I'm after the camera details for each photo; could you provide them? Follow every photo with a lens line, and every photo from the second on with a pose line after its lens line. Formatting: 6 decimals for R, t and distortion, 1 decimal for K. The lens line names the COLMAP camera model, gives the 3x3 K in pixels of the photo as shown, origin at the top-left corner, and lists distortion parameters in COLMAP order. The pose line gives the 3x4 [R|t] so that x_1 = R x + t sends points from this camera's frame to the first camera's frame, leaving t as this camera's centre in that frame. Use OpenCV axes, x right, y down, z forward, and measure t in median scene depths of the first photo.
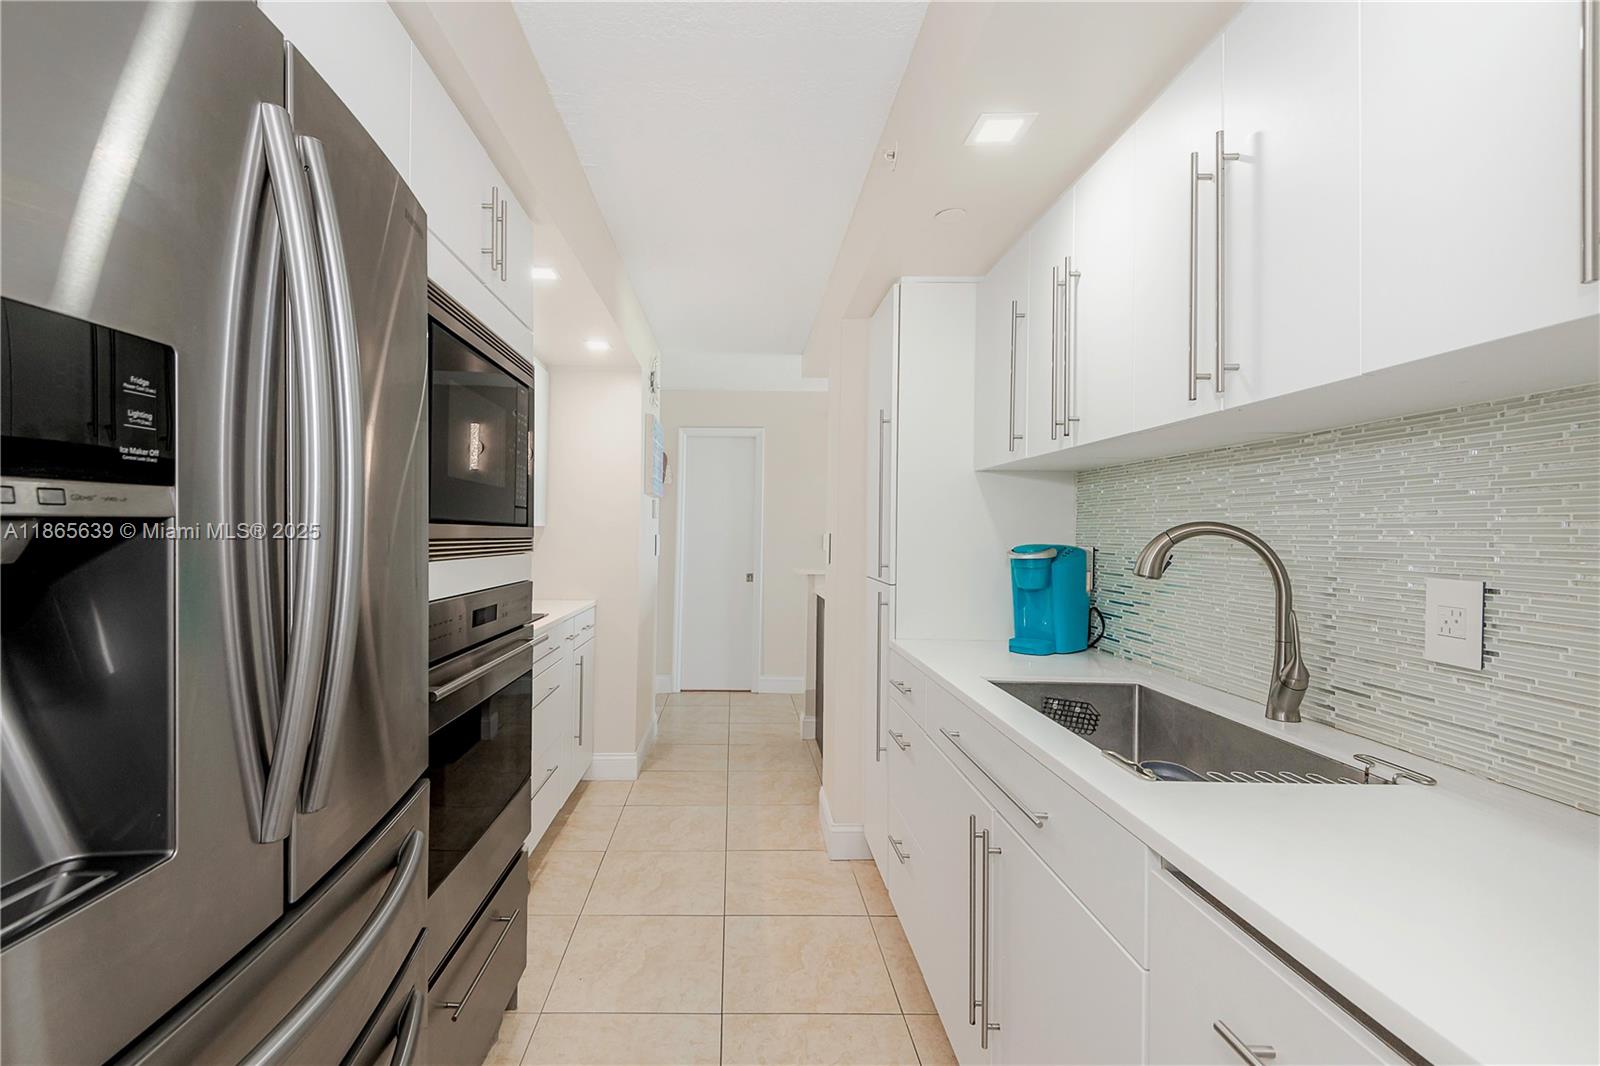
lens RADIAL K [[758.5, 0, 763.6], [0, 758.5, 538.5], [0, 0, 1]] dist [0.040187, -0.023335]
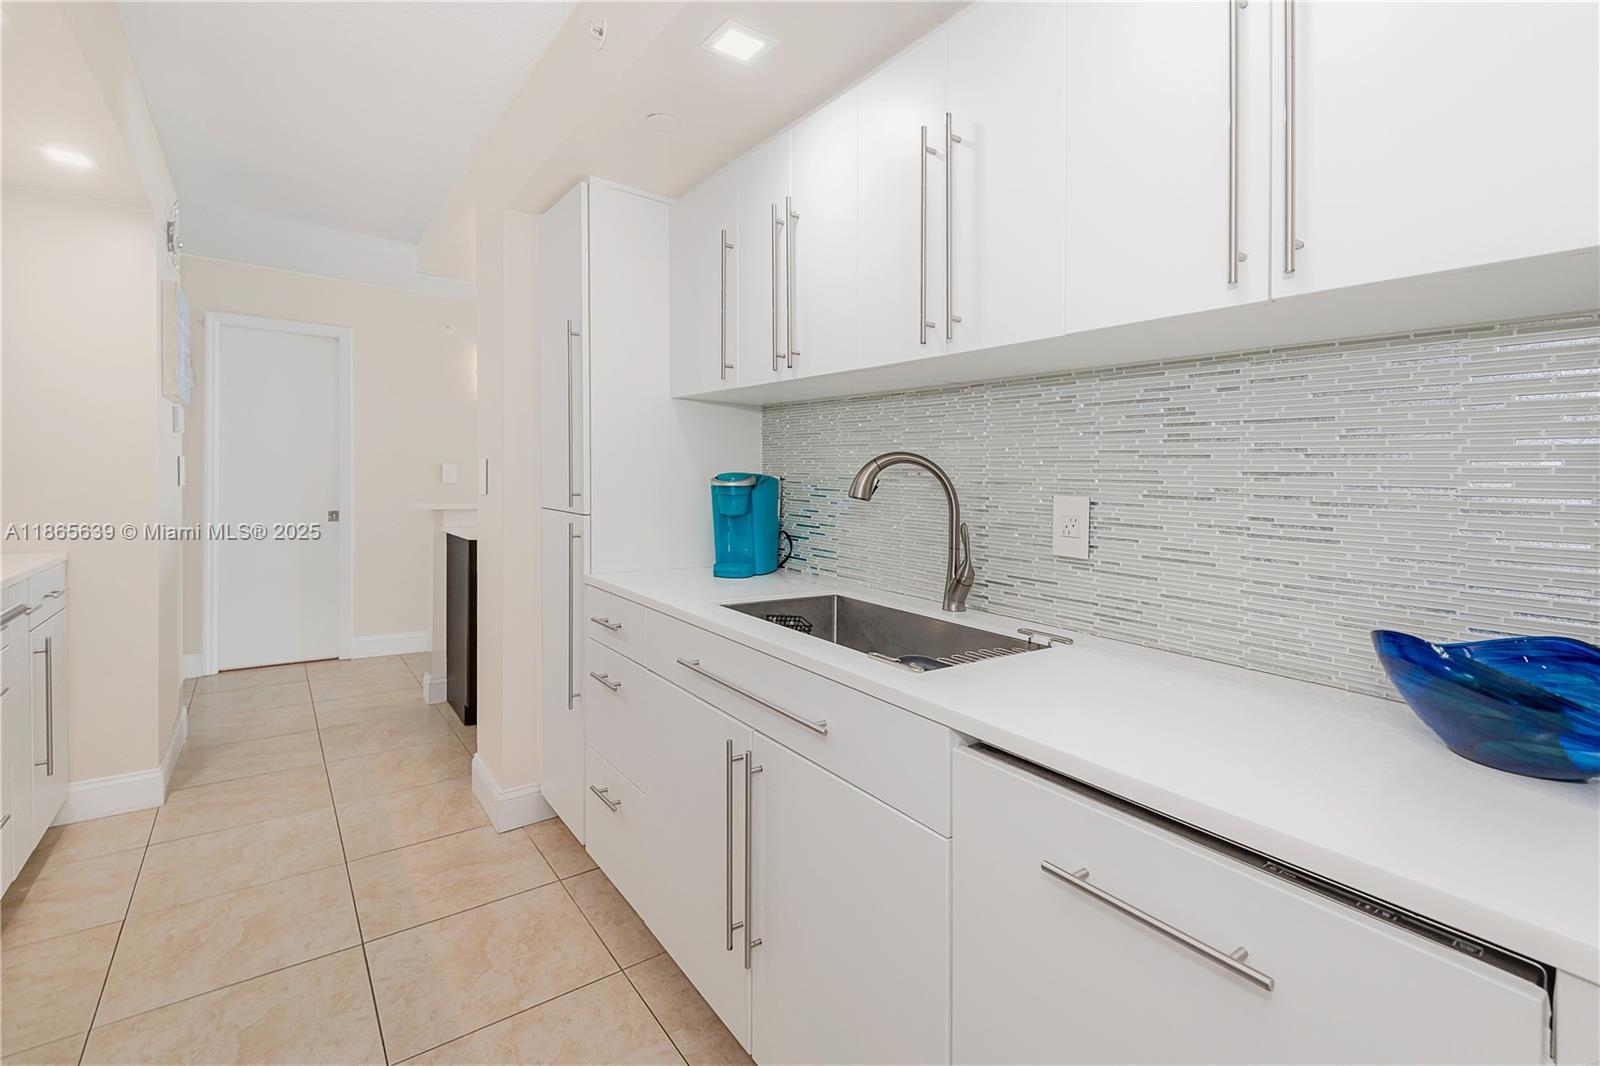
lens RADIAL K [[717.7, 0, 804.3], [0, 717.7, 506.7], [0, 0, 1]] dist [0.037871, -0.017912]
pose [[0.781800, -0.006887, 0.623491, -0.197876], [-0.012308, 0.999574, 0.026475, 0.029642], [-0.623407, -0.028373, 0.781382, 0.189296]]
